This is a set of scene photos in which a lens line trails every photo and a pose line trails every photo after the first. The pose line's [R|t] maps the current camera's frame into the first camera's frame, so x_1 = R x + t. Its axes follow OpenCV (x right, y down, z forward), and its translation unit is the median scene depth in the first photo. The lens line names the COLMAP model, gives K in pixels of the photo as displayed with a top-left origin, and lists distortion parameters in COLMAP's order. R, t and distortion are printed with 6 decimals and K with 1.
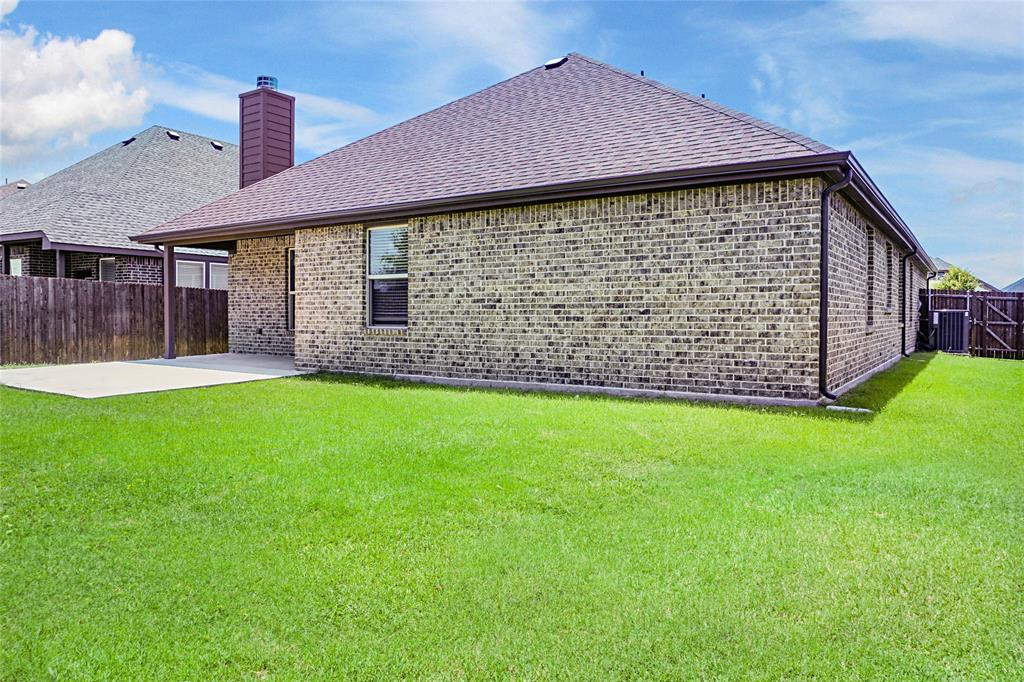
lens RADIAL K [[670.5, 0, 514.0], [0, 670.5, 329.7], [0, 0, 1]] dist [-0.030080, 0.002793]
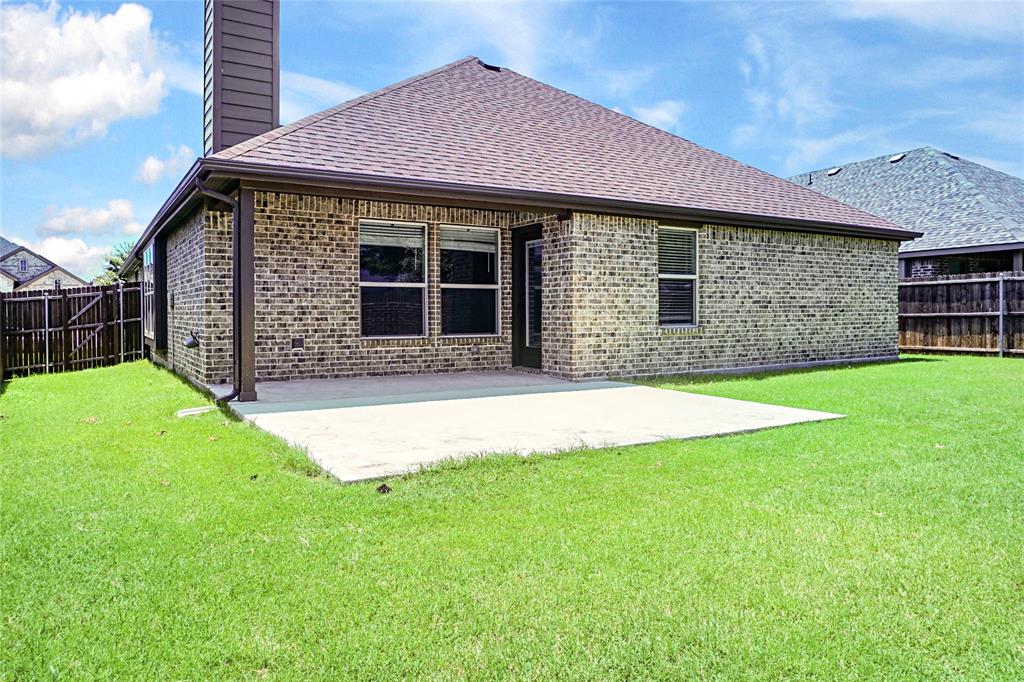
lens RADIAL K [[670.5, 0, 514.0], [0, 670.5, 329.7], [0, 0, 1]] dist [-0.030080, 0.002793]
pose [[0.442954, -0.026998, 0.896138, -1.284075], [0.026435, 0.999505, 0.017045, -0.023764], [-0.896155, 0.016139, 0.443448, 0.816382]]
